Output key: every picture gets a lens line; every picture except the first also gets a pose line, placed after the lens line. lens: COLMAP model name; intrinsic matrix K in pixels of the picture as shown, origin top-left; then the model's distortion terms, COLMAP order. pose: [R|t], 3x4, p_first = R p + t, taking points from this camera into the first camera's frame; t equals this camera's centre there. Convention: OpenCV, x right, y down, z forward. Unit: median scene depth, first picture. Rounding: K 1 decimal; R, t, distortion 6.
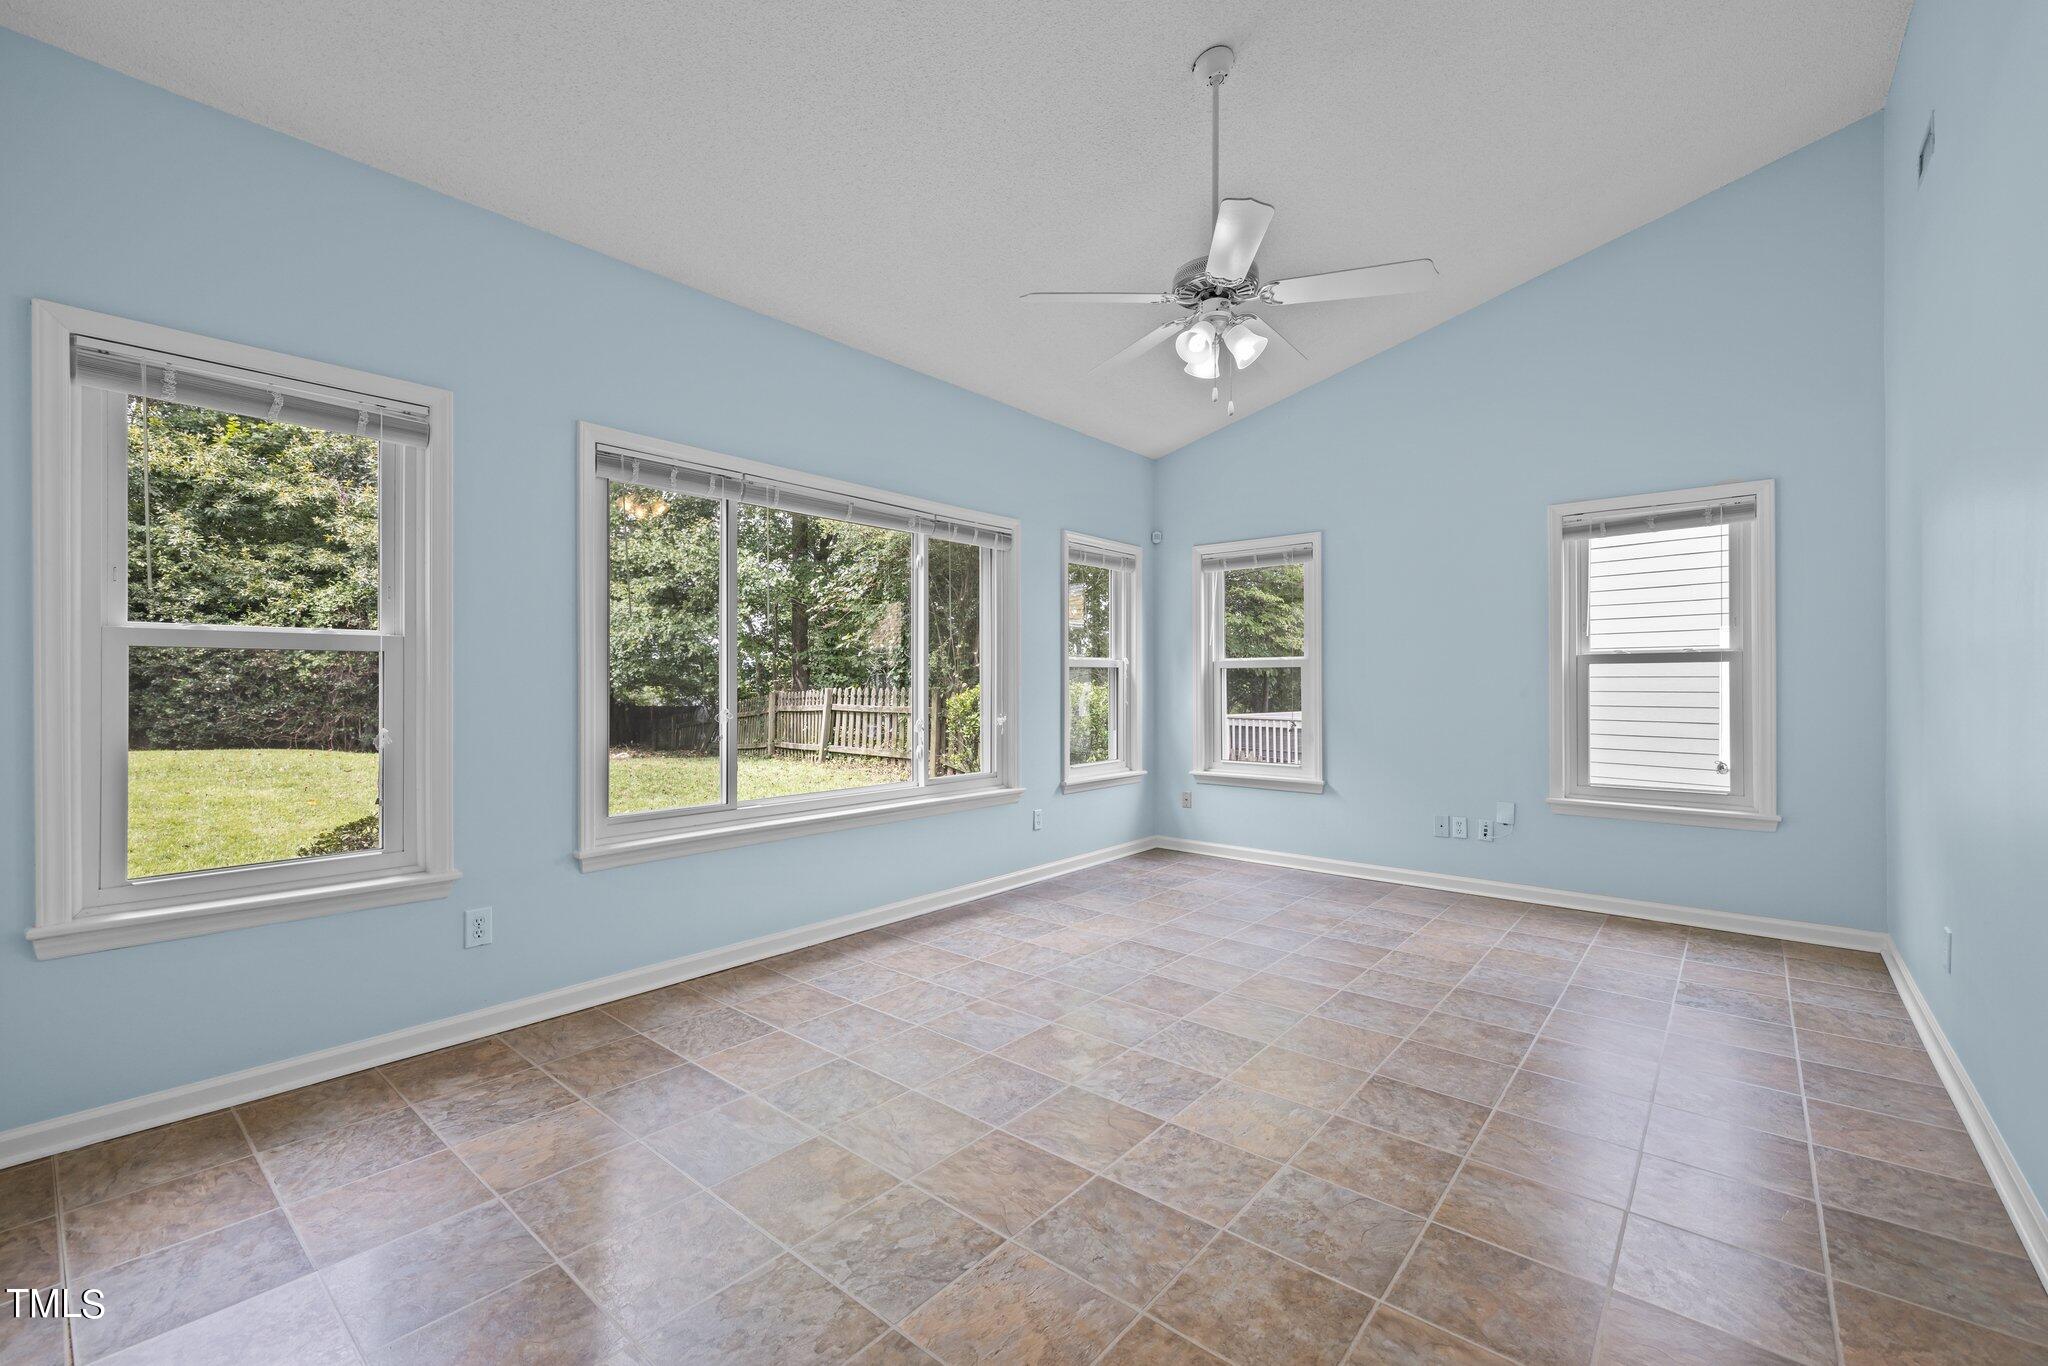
lens RADIAL K [[859.8, 0, 1010.4], [0, 859.8, 710.5], [0, 0, 1]] dist [-0.000992, 0.000713]
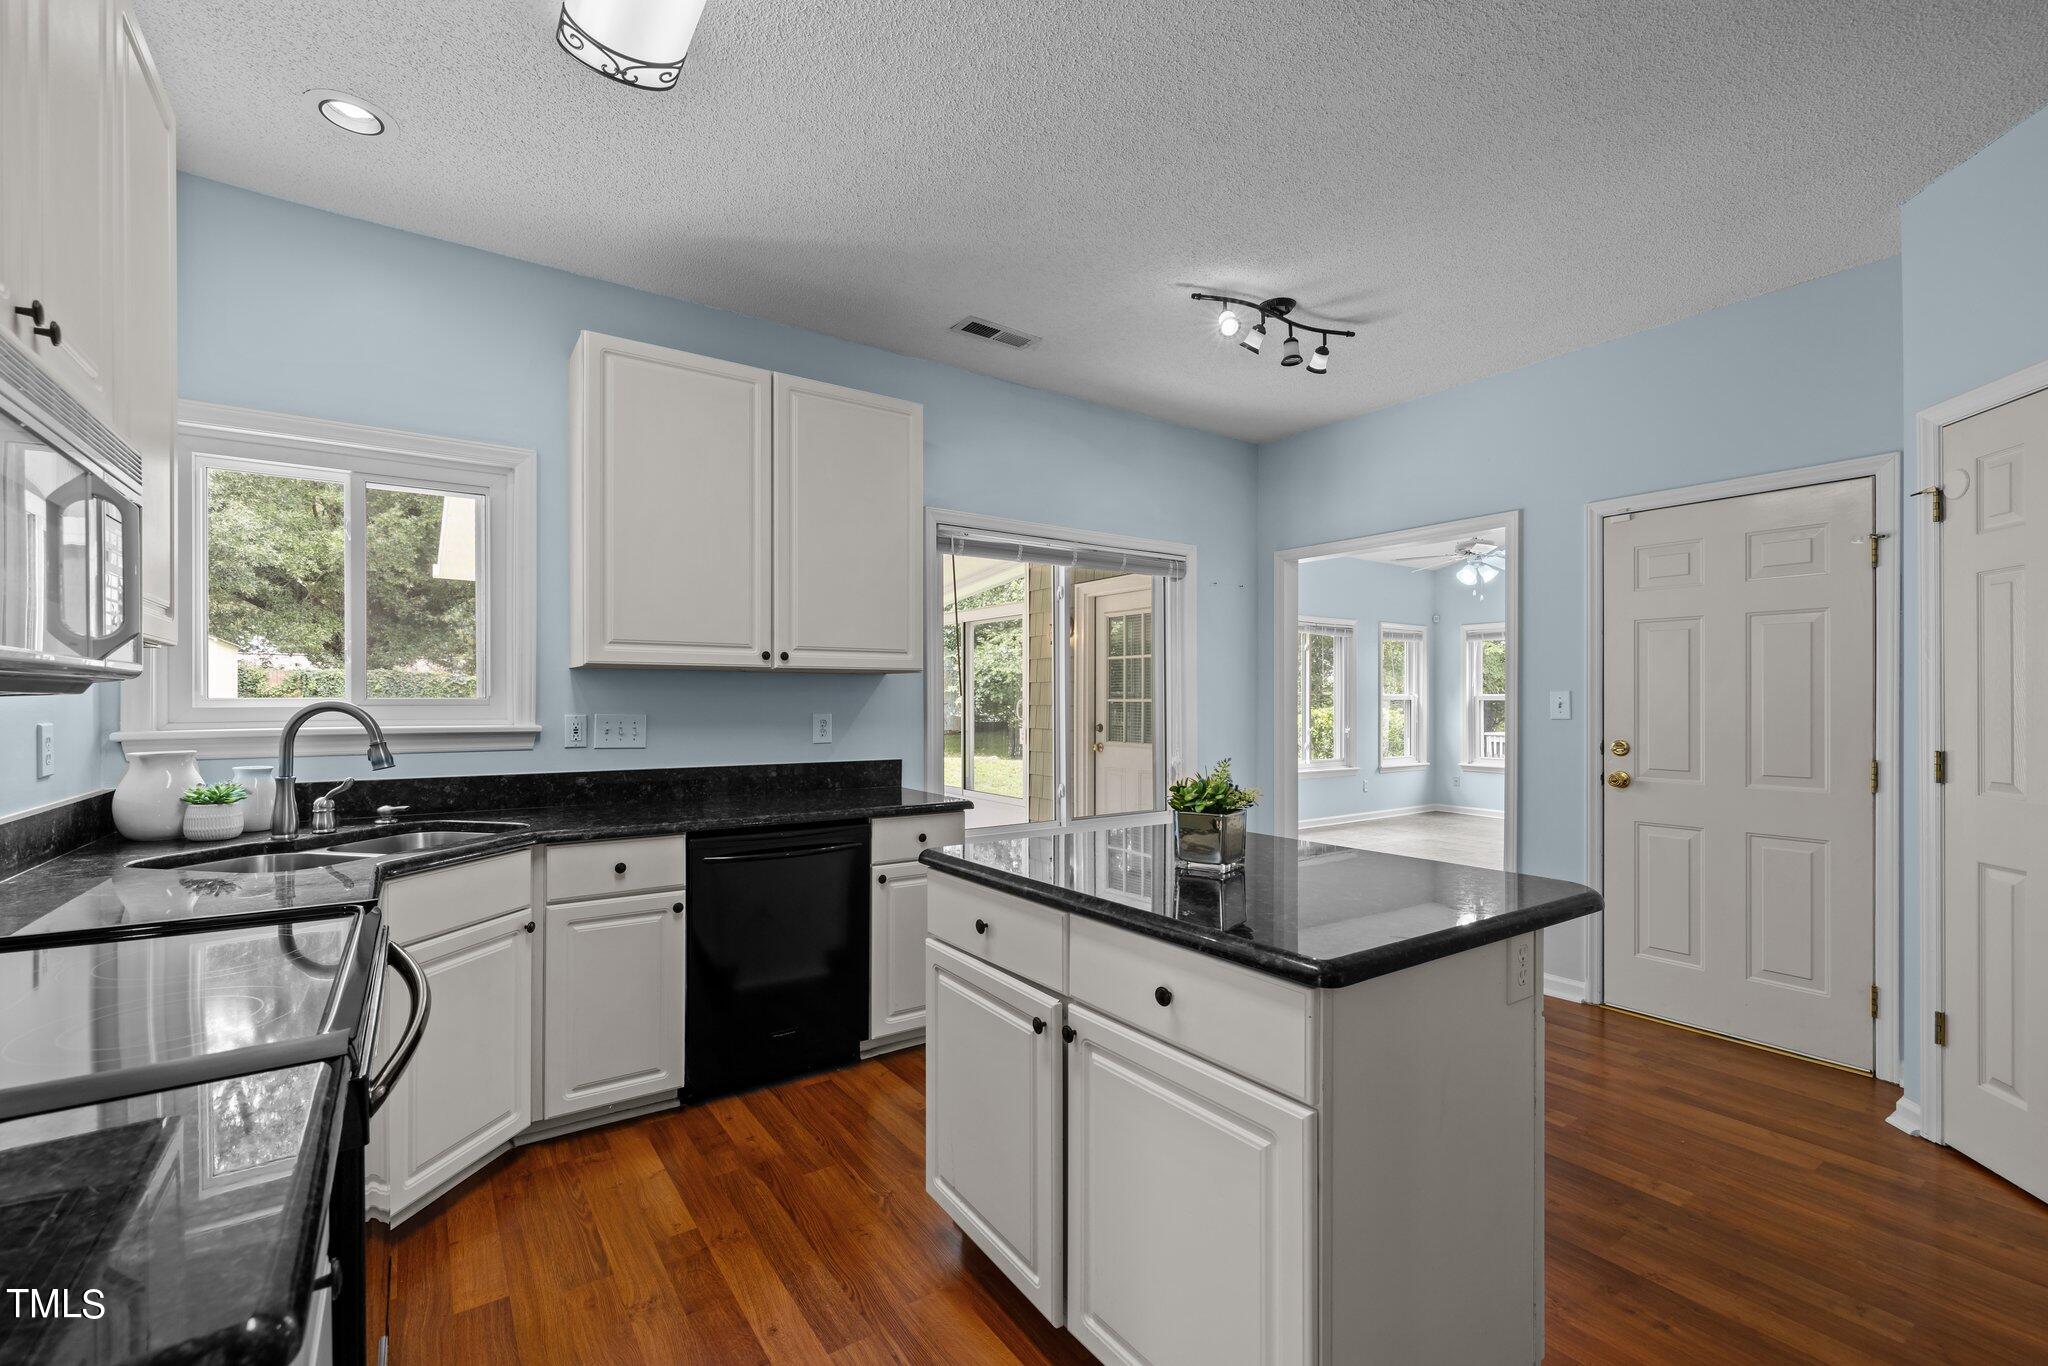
lens RADIAL K [[859.8, 0, 1001.4], [0, 859.8, 704.6], [0, 0, 1]] dist [-0.000992, 0.000713]
pose [[0.962302, 0.001892, -0.271977, -0.247720], [-0.009679, 0.999581, -0.027290, 0.017071], [0.271811, 0.028894, 0.961917, -1.088922]]
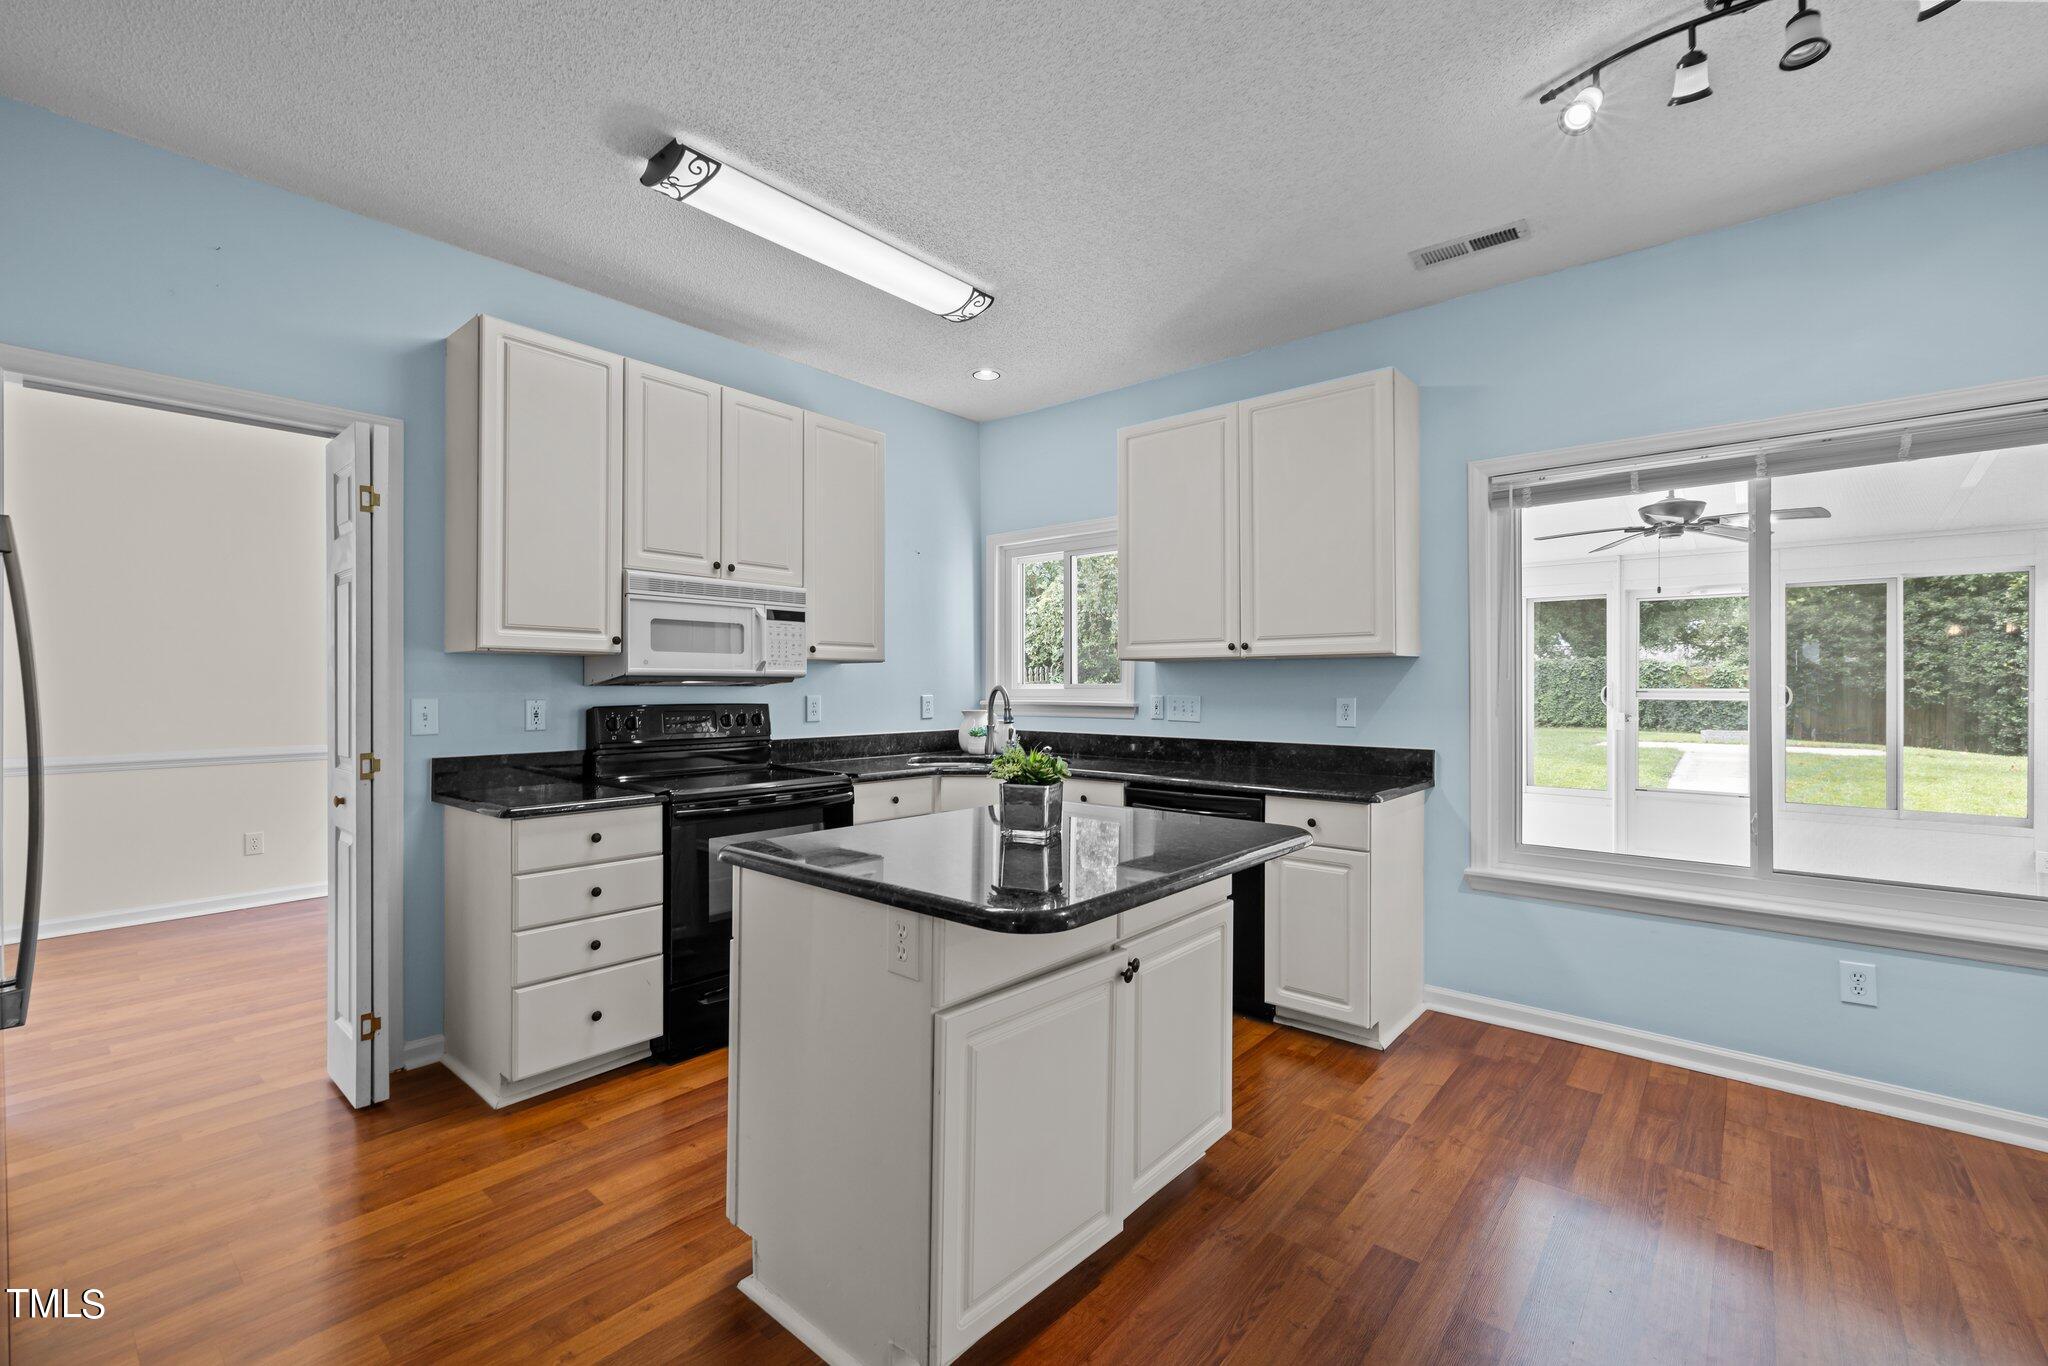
lens RADIAL K [[859.8, 0, 1014.4], [0, 859.8, 686.3], [0, 0, 1]] dist [-0.000992, 0.000713]
pose [[-0.007925, 0.000751, -0.999968, 0.197589], [-0.033762, 0.999429, 0.001018, 0.003900], [0.999398, 0.033769, -0.007895, -0.669397]]
